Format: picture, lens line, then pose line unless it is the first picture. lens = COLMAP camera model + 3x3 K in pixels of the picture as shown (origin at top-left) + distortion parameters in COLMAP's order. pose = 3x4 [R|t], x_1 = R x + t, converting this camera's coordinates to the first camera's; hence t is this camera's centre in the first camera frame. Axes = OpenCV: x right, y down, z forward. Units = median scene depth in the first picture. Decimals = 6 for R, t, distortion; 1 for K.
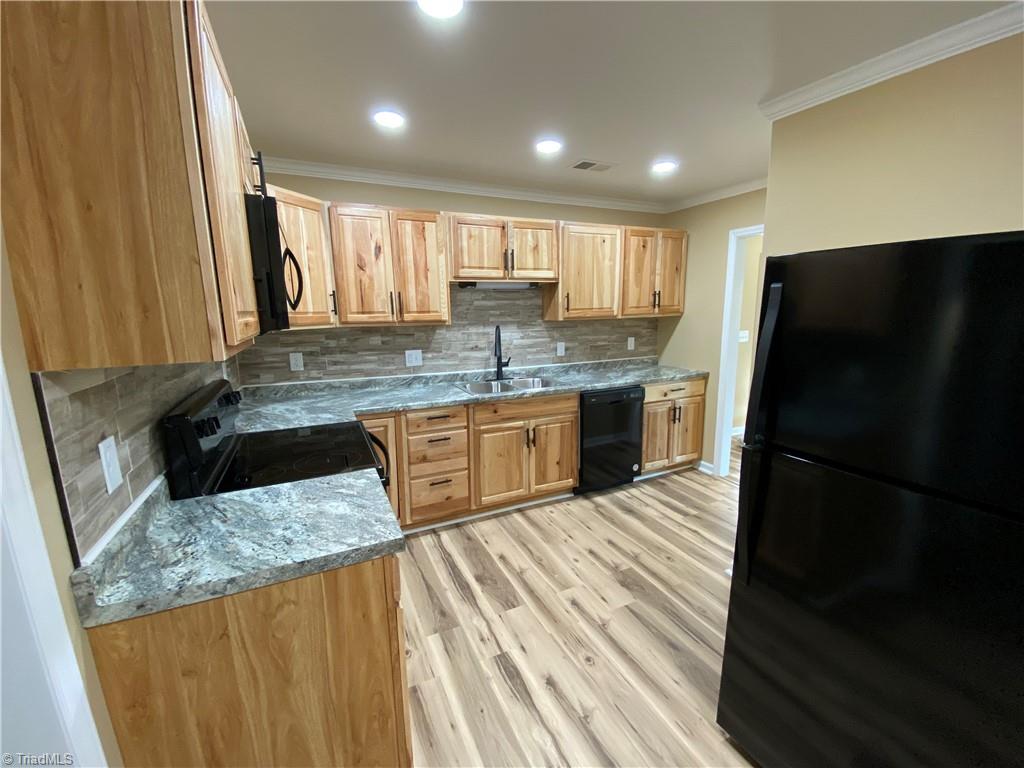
lens RADIAL K [[419.9, 0, 508.9], [0, 419.9, 385.9], [0, 0, 1]] dist [-0.021839, -0.001111]
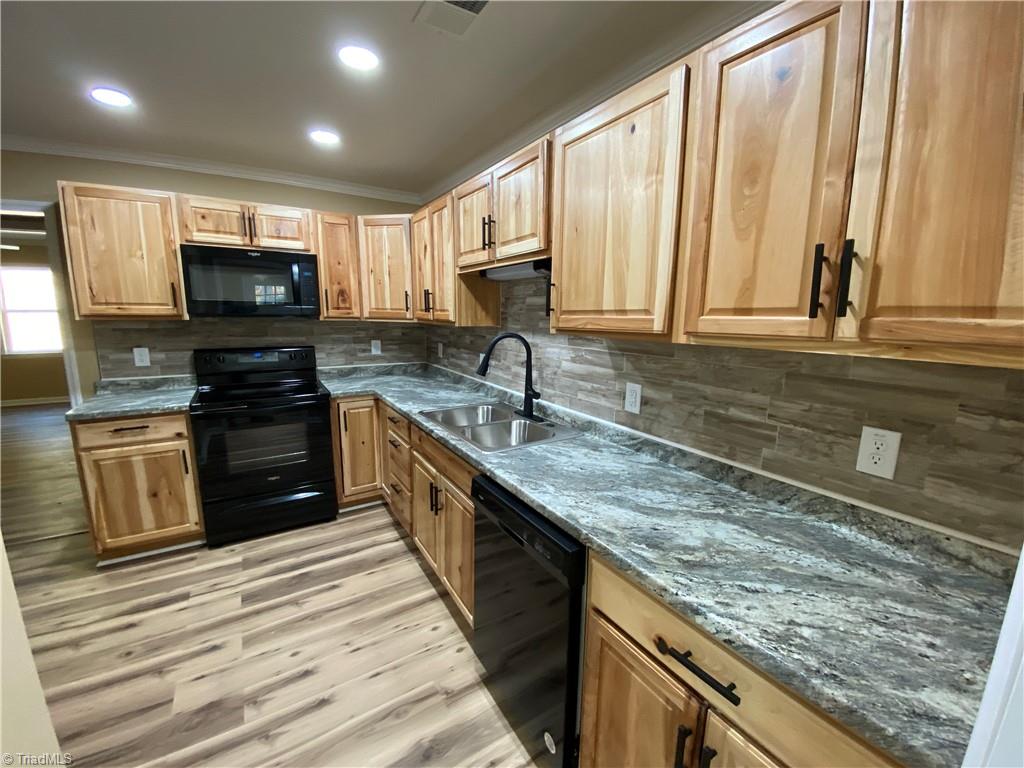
lens RADIAL K [[419.9, 0, 511.6], [0, 419.9, 376.5], [0, 0, 1]] dist [-0.021839, -0.001111]
pose [[0.115166, 0.176544, -0.977532, 0.626529], [-0.185647, 0.970566, 0.153415, -0.176885], [0.975844, 0.163808, 0.144552, 0.902814]]
